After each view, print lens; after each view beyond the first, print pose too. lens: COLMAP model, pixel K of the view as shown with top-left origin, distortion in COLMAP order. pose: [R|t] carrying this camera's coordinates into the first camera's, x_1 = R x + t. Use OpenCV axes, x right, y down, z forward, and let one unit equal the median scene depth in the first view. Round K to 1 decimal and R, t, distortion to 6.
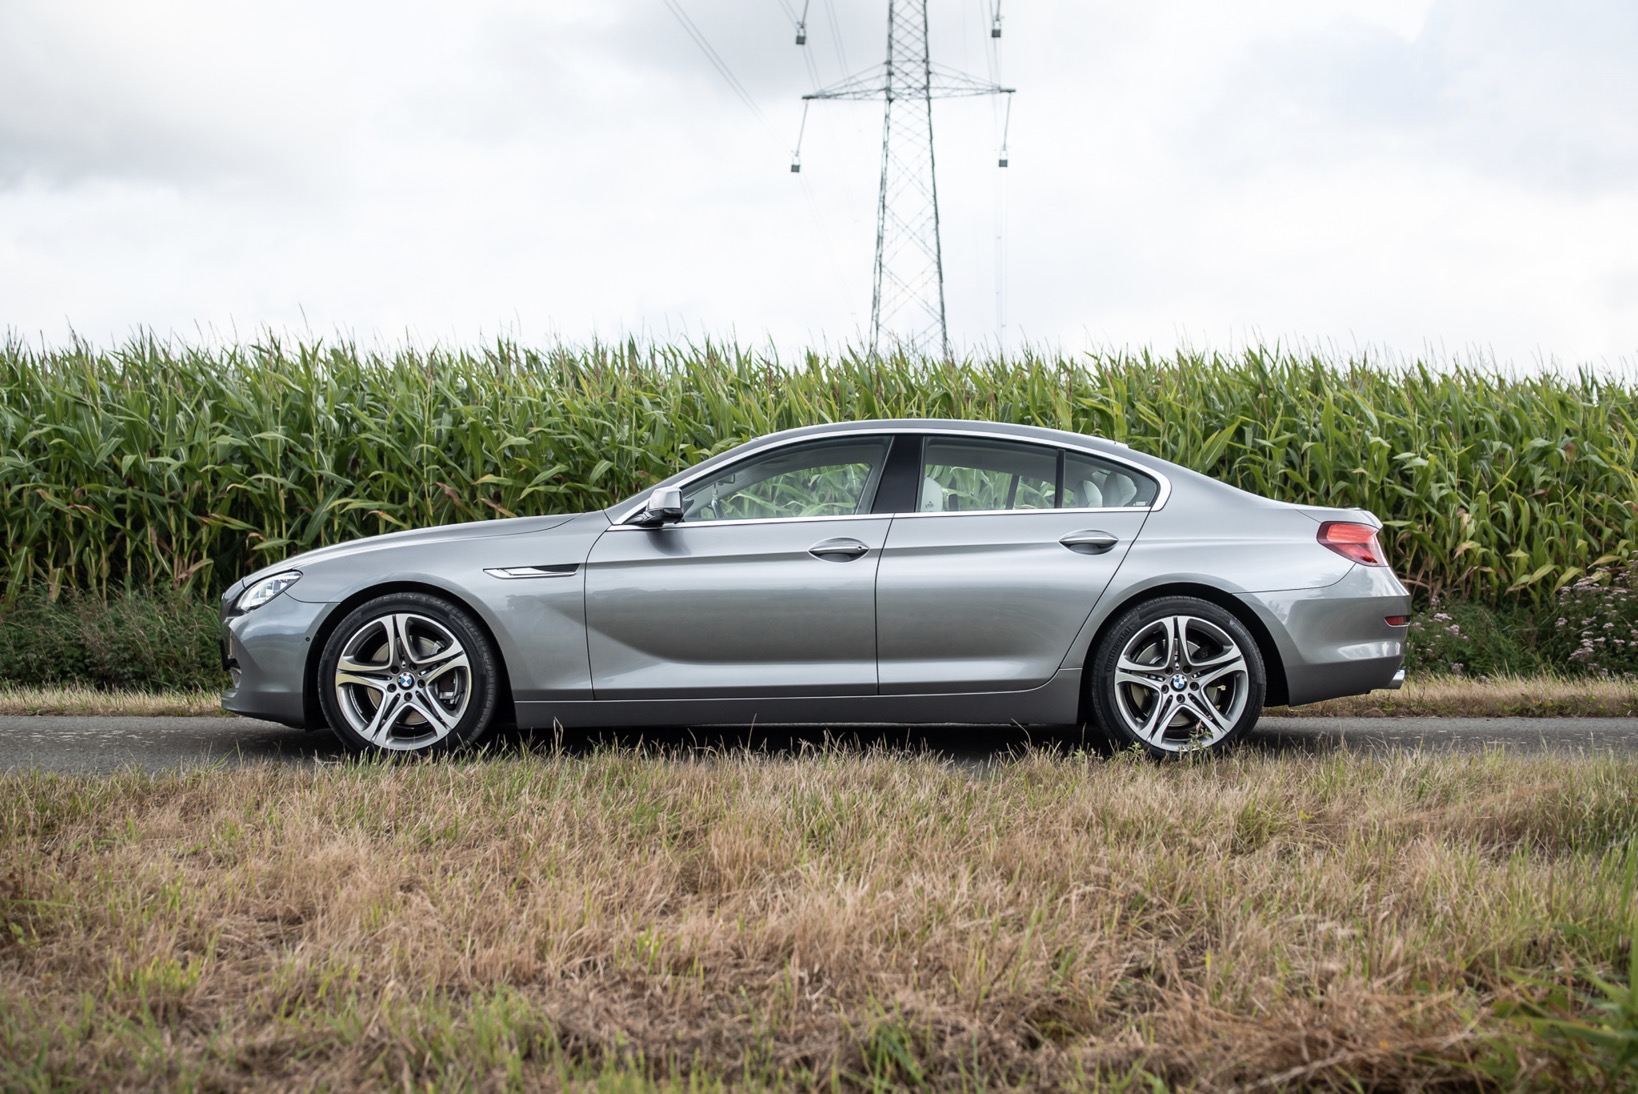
lens RADIAL K [[1654.4, 0, 823.8], [0, 1654.4, 579.4], [0, 0, 1]] dist [-0.007960, 0.104233]
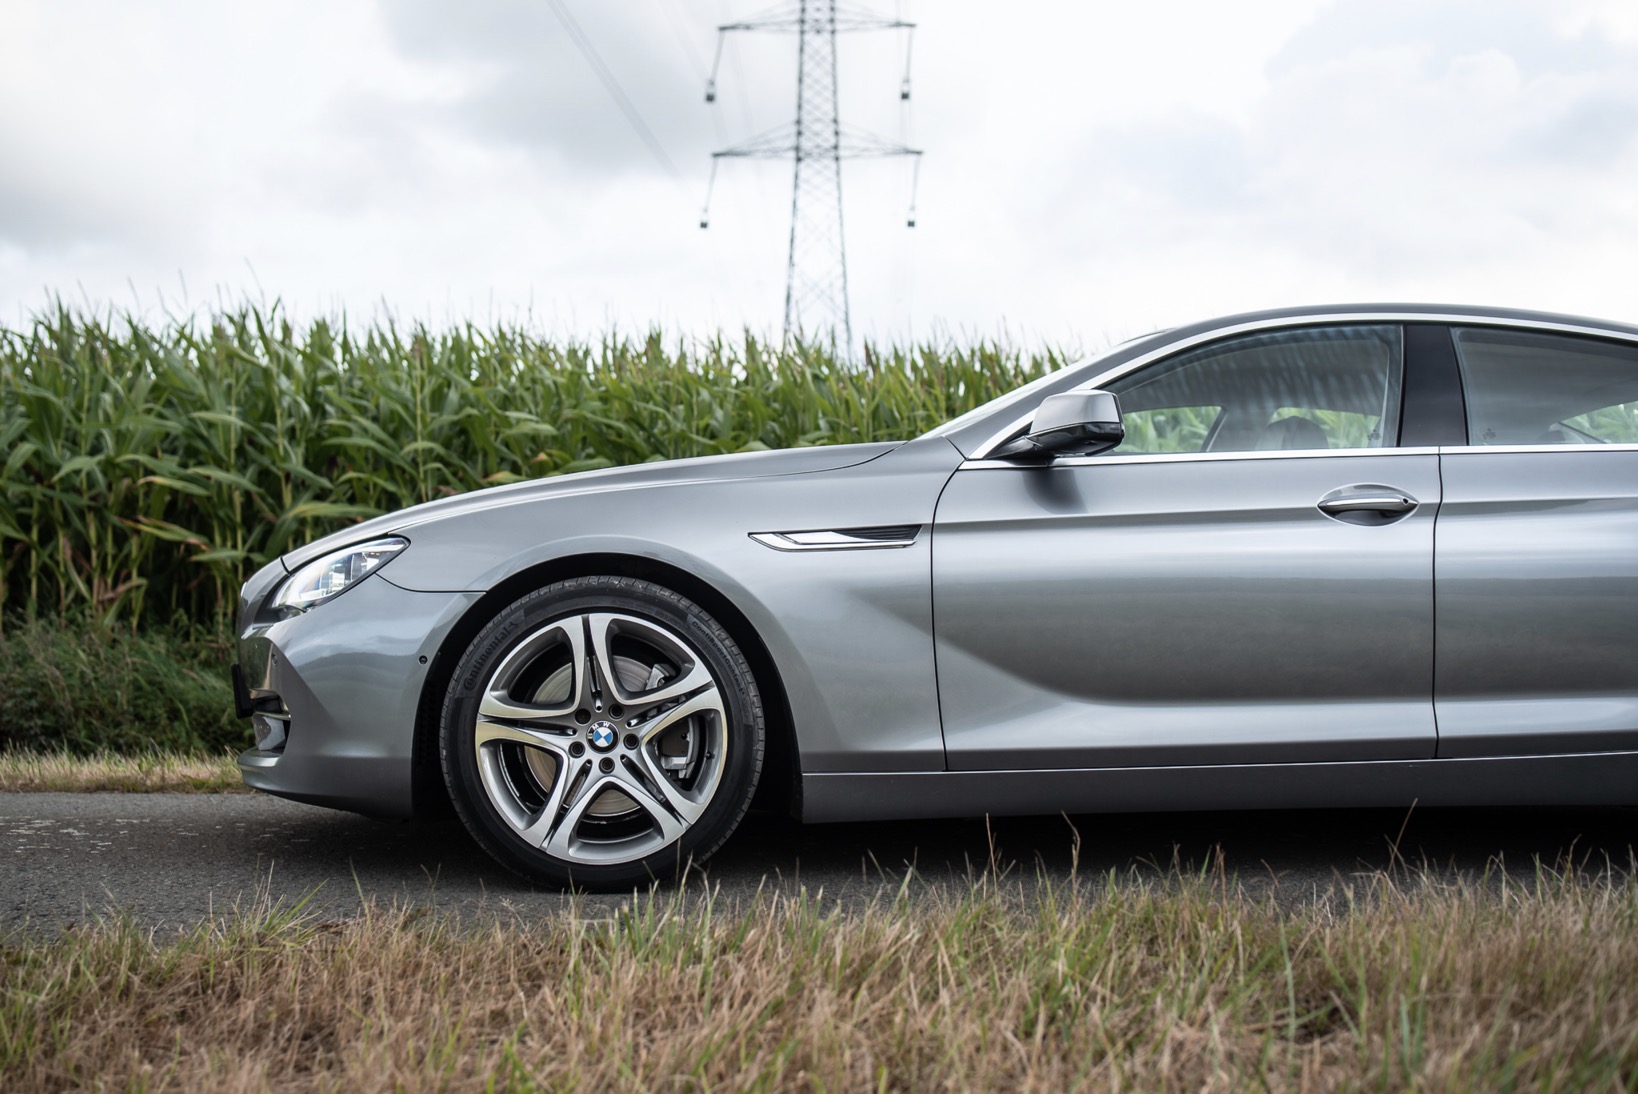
lens RADIAL K [[1588.8, 0, 819.3], [0, 1588.8, 594.1], [0, 0, 1]] dist [0.012942, -0.020042]
pose [[0.997110, 0.004651, 0.075827, -0.211800], [-0.002481, 0.999585, -0.028691, 0.027925], [-0.075929, 0.028420, 0.996708, 0.449297]]
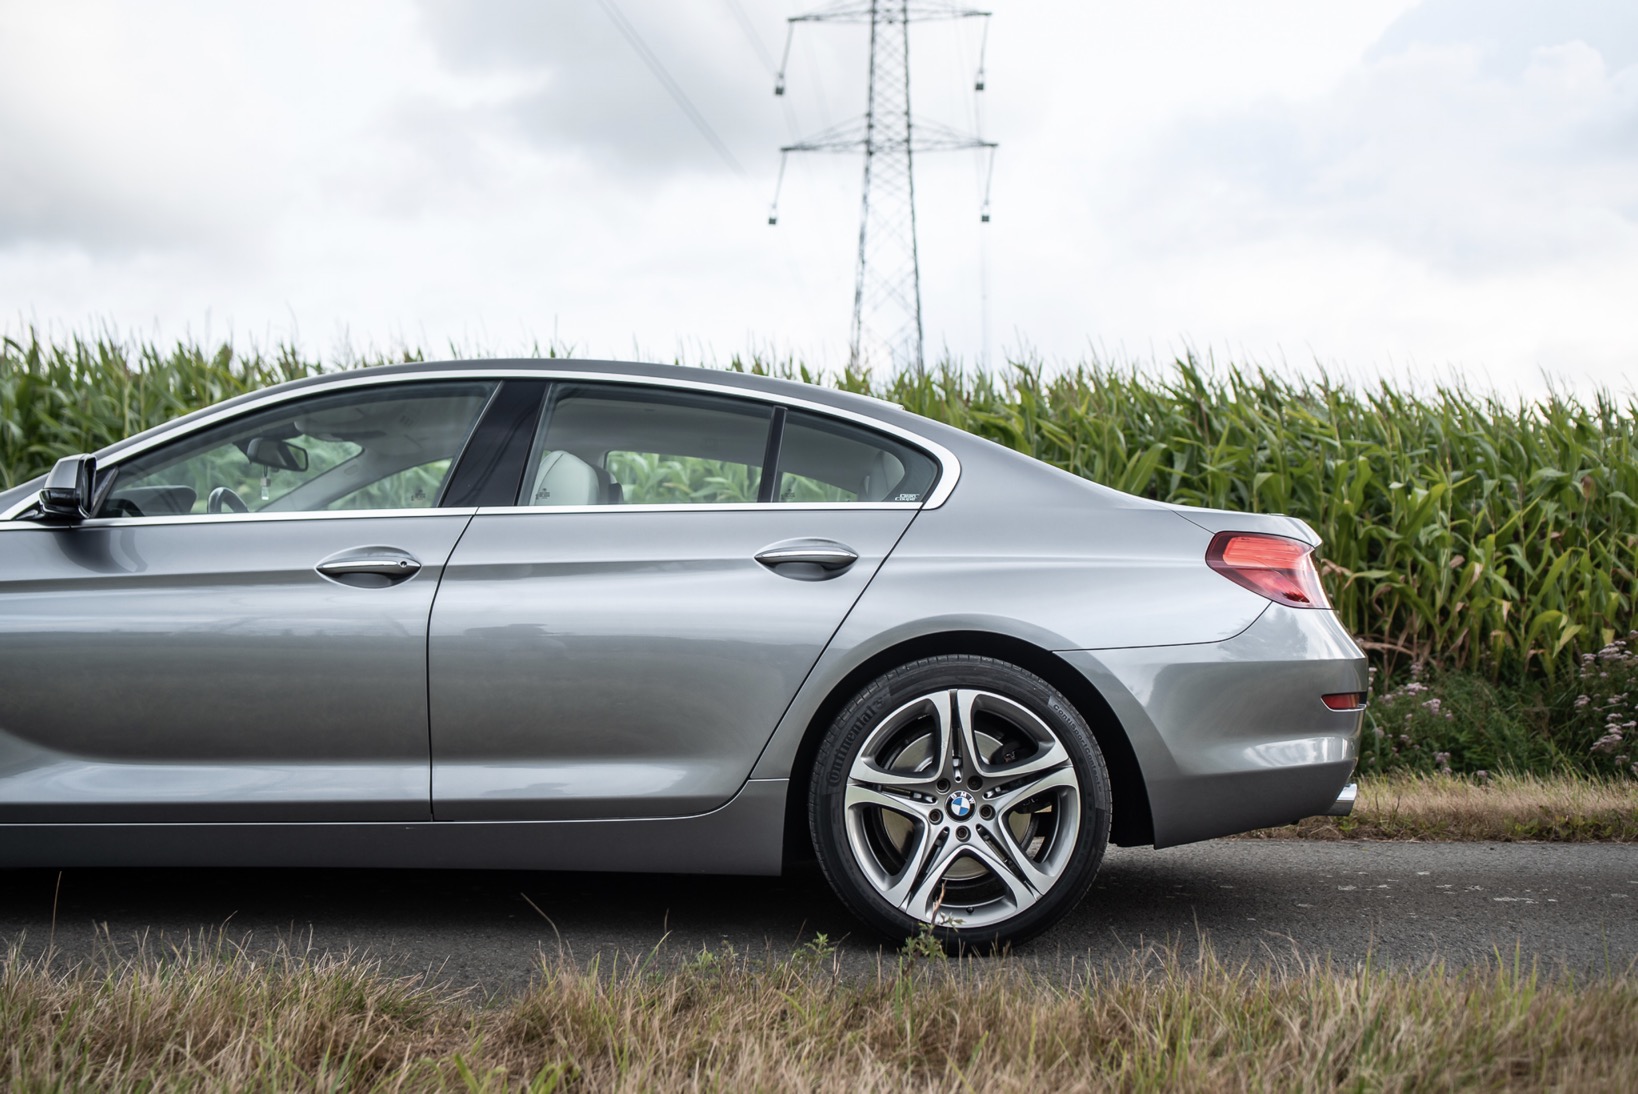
lens RADIAL K [[1644.7, 0, 819.2], [0, 1644.7, 592.5], [0, 0, 1]] dist [-0.005535, 0.015548]
pose [[0.999929, 0.011759, -0.002058, 0.160127], [-0.011818, 0.999424, -0.031809, 0.007008], [0.001683, 0.031831, 0.999492, 0.412457]]
